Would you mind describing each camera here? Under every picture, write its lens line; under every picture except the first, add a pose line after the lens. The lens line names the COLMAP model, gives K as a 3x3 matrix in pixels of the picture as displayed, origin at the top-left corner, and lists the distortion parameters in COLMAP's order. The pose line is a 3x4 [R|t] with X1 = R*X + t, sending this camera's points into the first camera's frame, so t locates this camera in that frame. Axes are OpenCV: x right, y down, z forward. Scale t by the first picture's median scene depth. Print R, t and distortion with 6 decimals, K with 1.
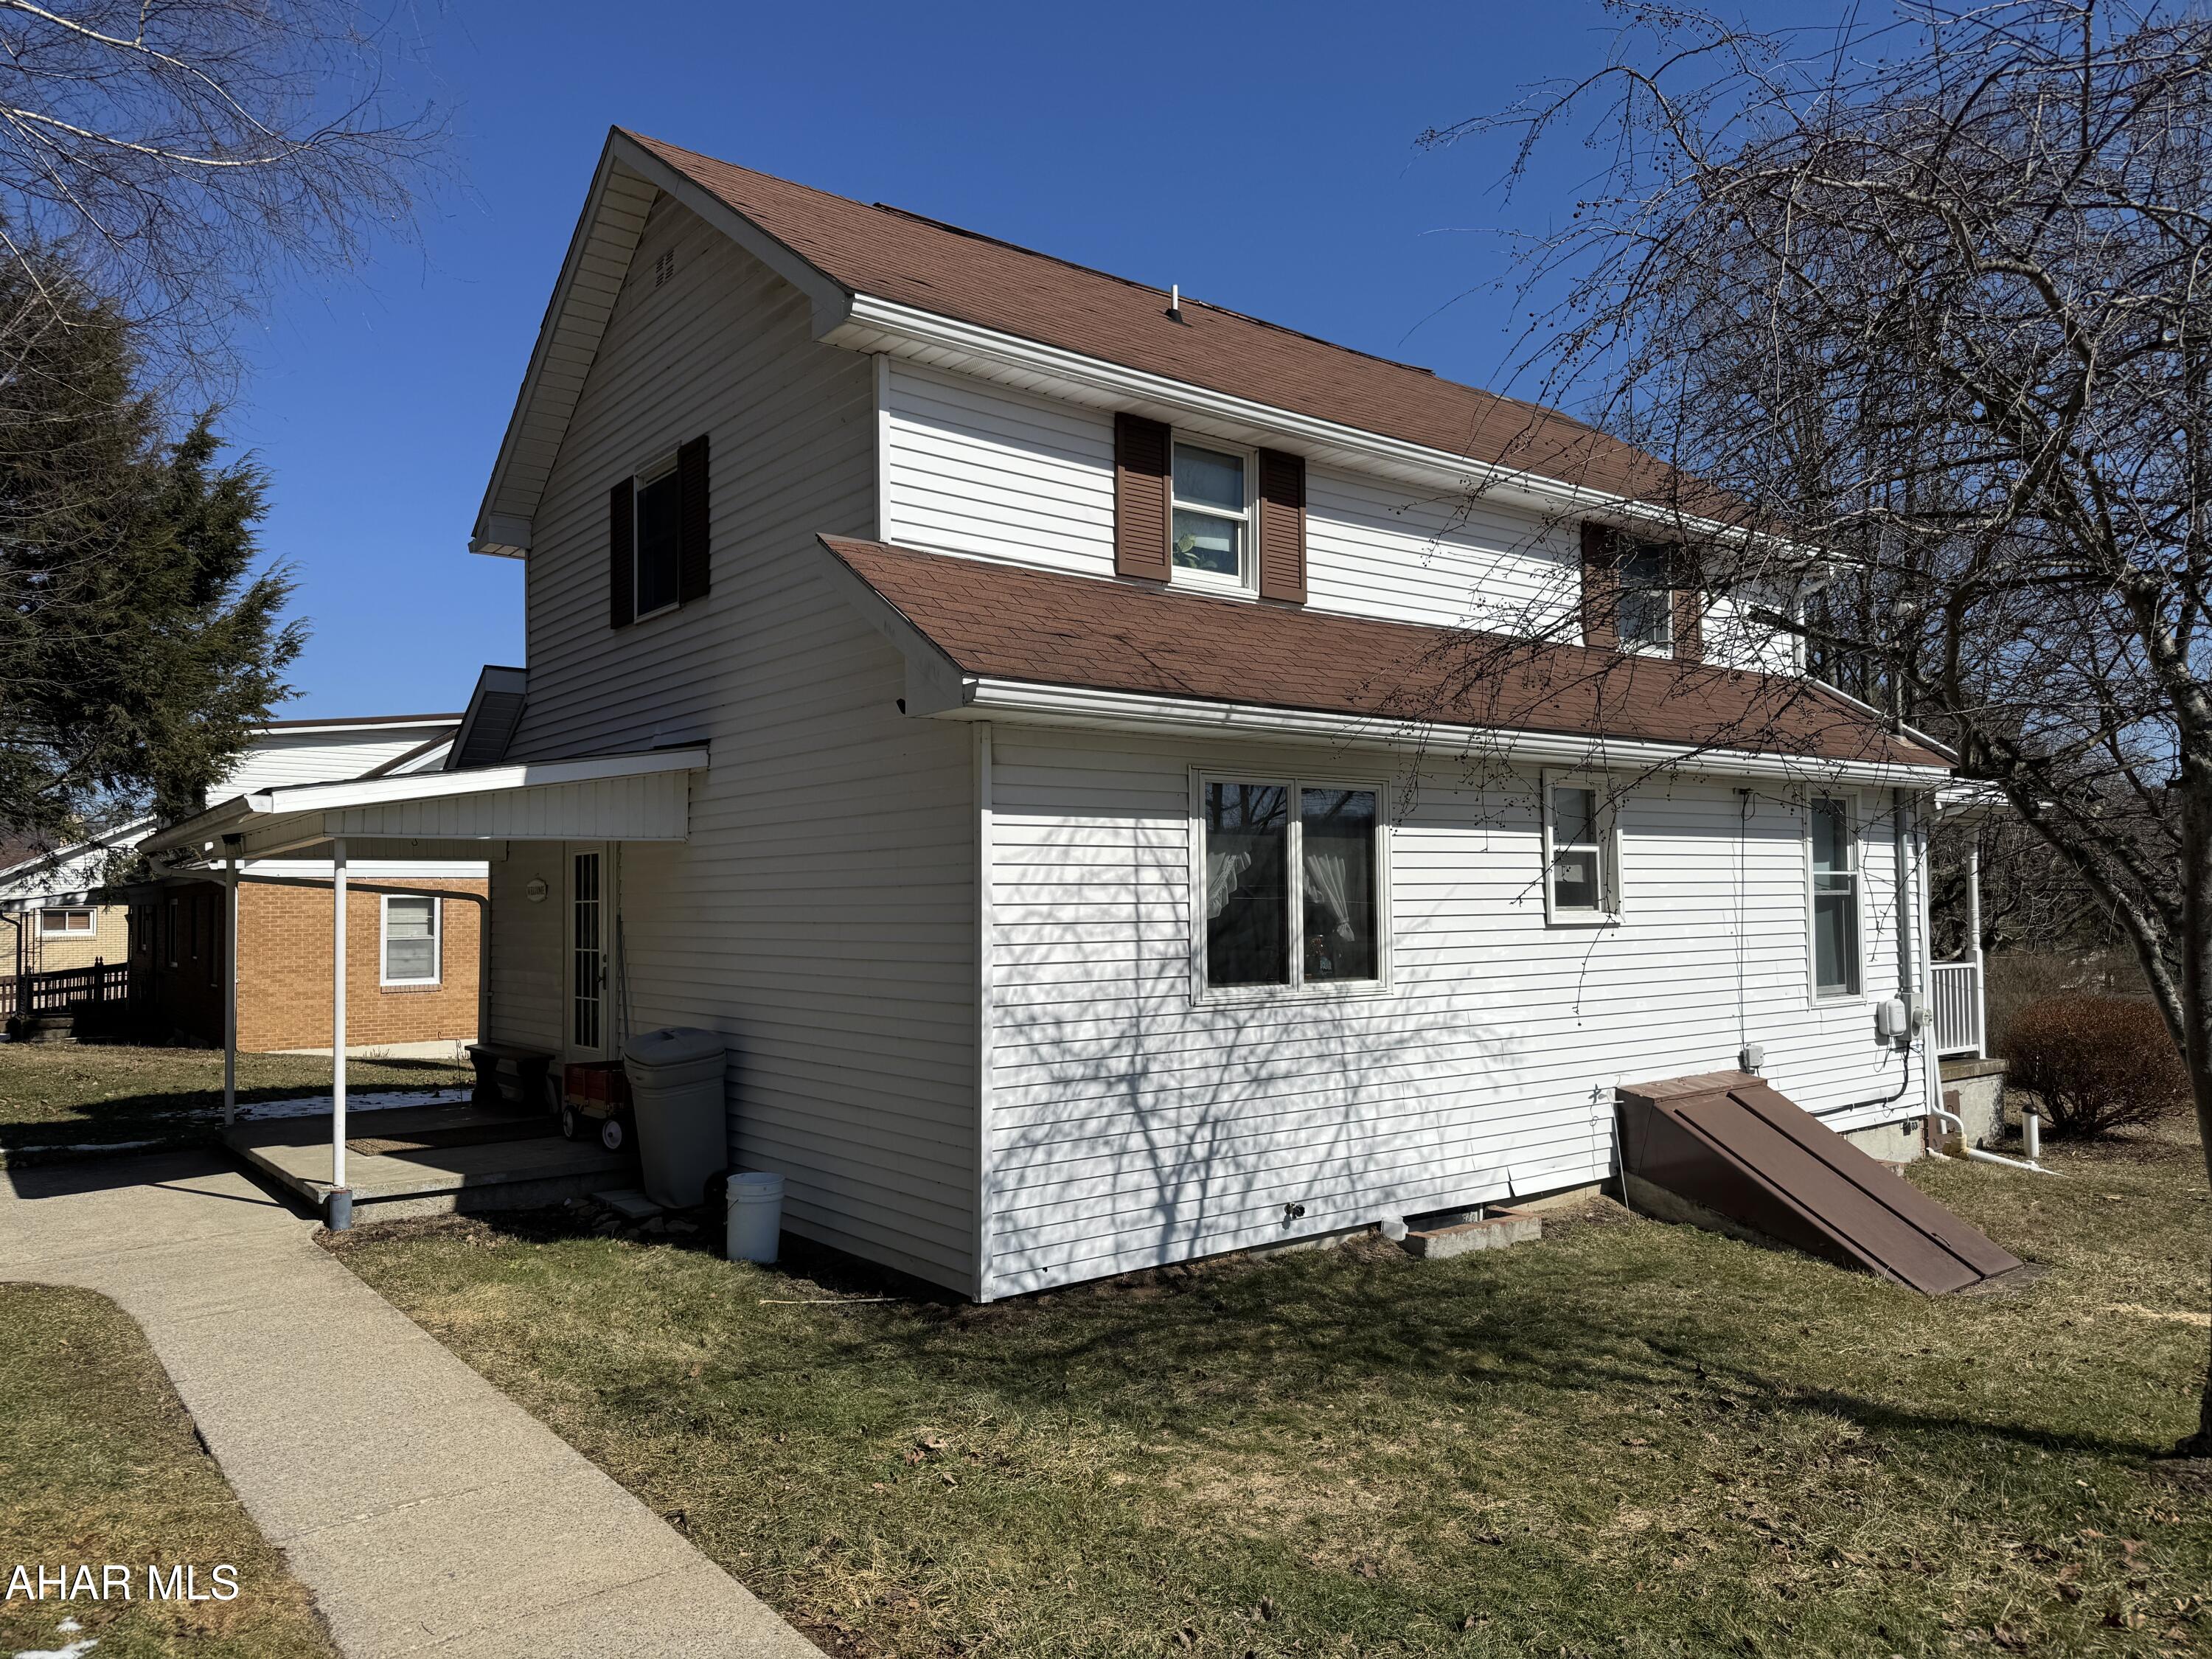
lens RADIAL K [[1548.7, 0, 1100.6], [0, 1548.7, 837.1], [0, 0, 1]] dist [0.035430, -0.020321]
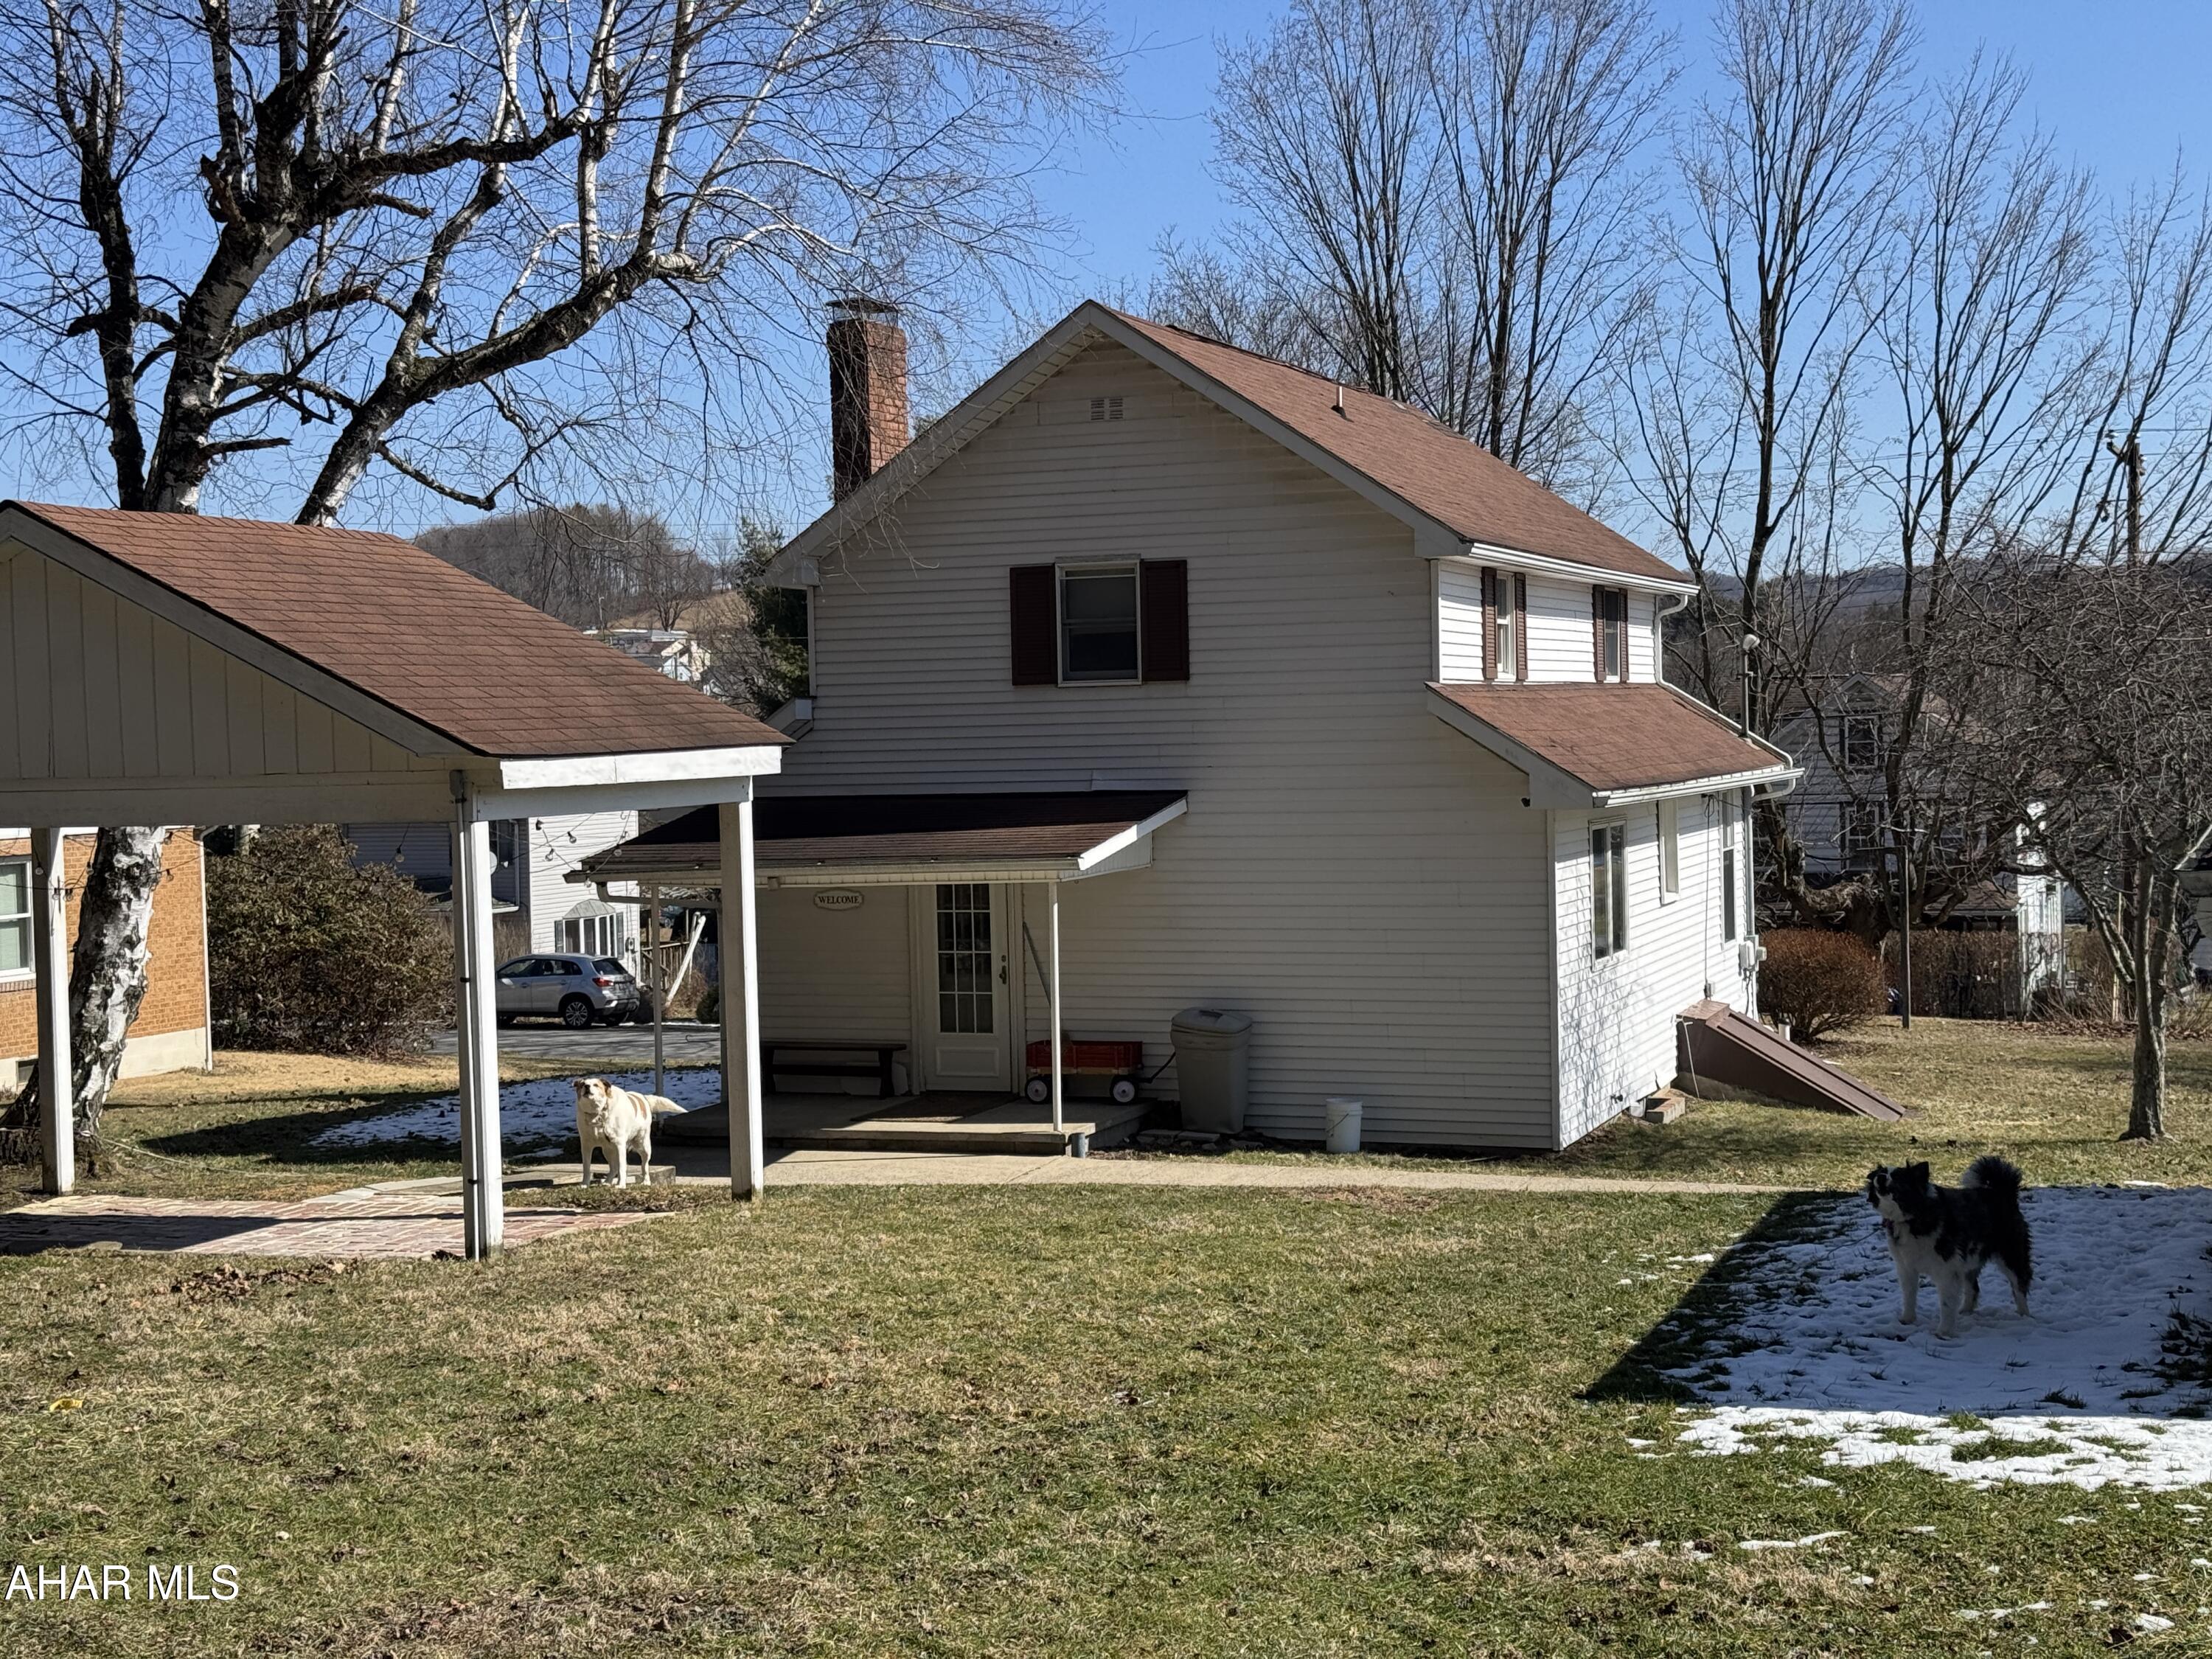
lens RADIAL K [[3102.0, 0, 1107.7], [0, 3102.0, 825.5], [0, 0, 1]] dist [0.114381, 0.000000]
pose [[0.852569, -0.025979, 0.521969, -1.541317], [-0.008600, 0.997931, 0.063715, -0.183348], [-0.522544, -0.058810, 0.850582, -1.106585]]
